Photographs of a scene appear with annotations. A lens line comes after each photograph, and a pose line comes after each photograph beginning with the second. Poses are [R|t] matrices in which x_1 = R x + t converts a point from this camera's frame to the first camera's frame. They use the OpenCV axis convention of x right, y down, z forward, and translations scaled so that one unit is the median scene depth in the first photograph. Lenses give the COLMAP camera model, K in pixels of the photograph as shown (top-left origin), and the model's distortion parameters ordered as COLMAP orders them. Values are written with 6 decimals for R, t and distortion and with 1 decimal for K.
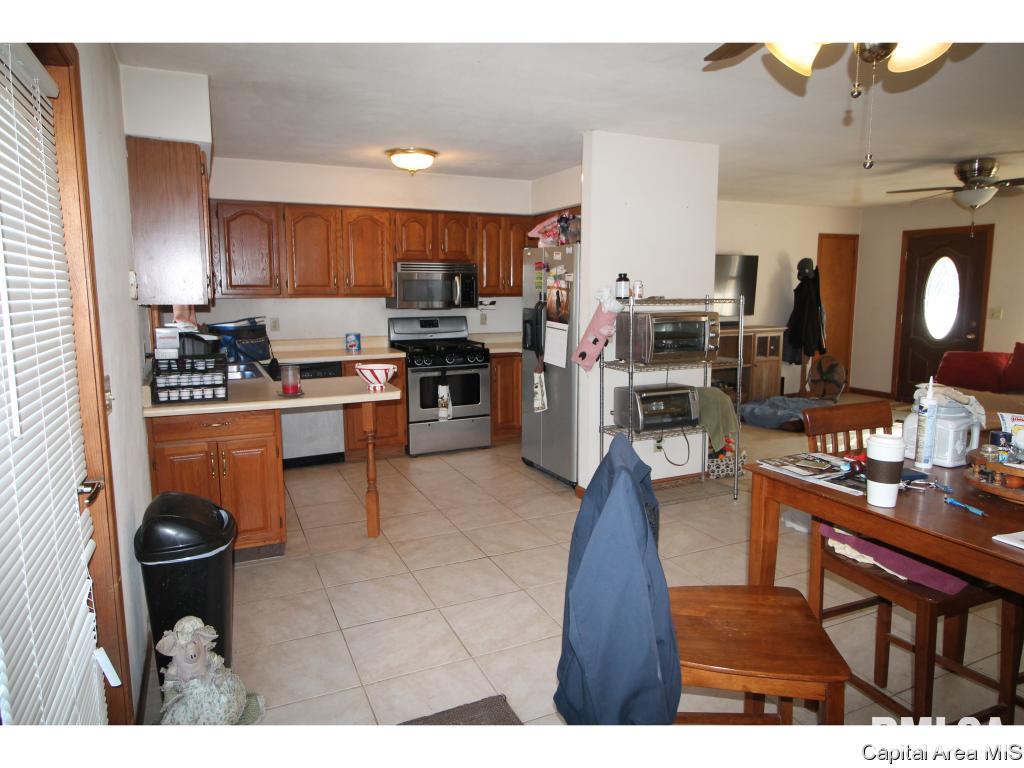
lens RADIAL K [[658.4, 0, 513.9], [0, 658.4, 370.5], [0, 0, 1]] dist [-0.001177, -0.003974]
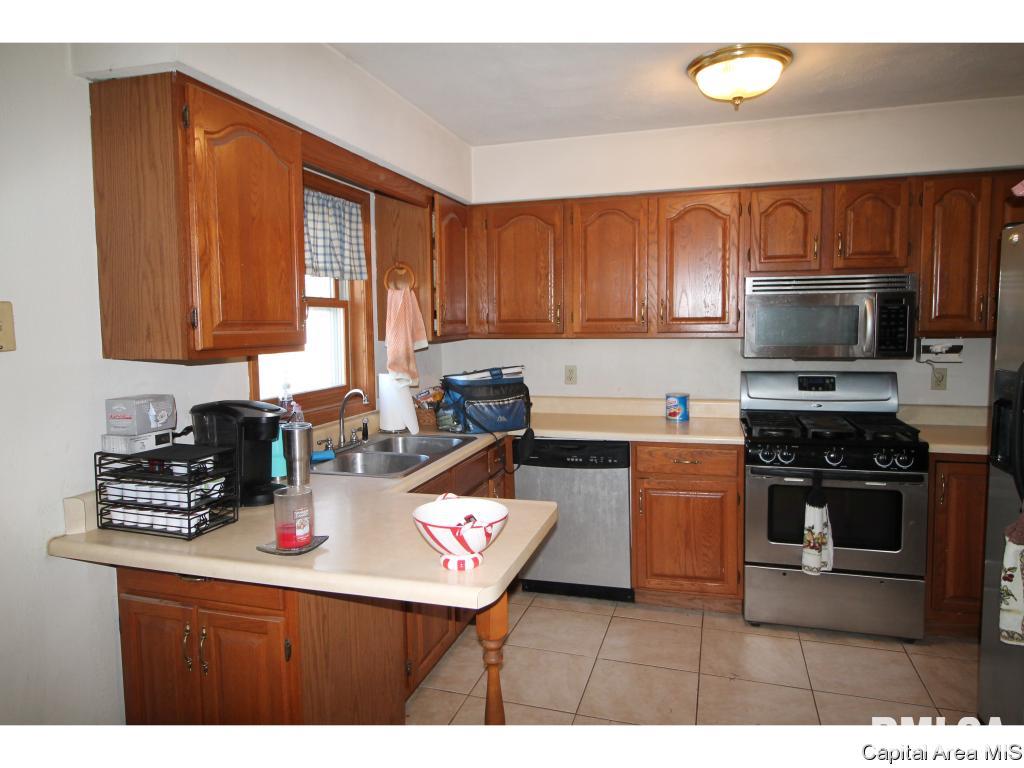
lens RADIAL K [[658.4, 0, 513.9], [0, 658.4, 370.5], [0, 0, 1]] dist [-0.001177, -0.003974]
pose [[0.744671, 0.043627, -0.666004, 0.058815], [-0.073492, 0.997153, -0.016853, -0.058322], [0.663373, 0.061496, 0.745758, 0.439460]]
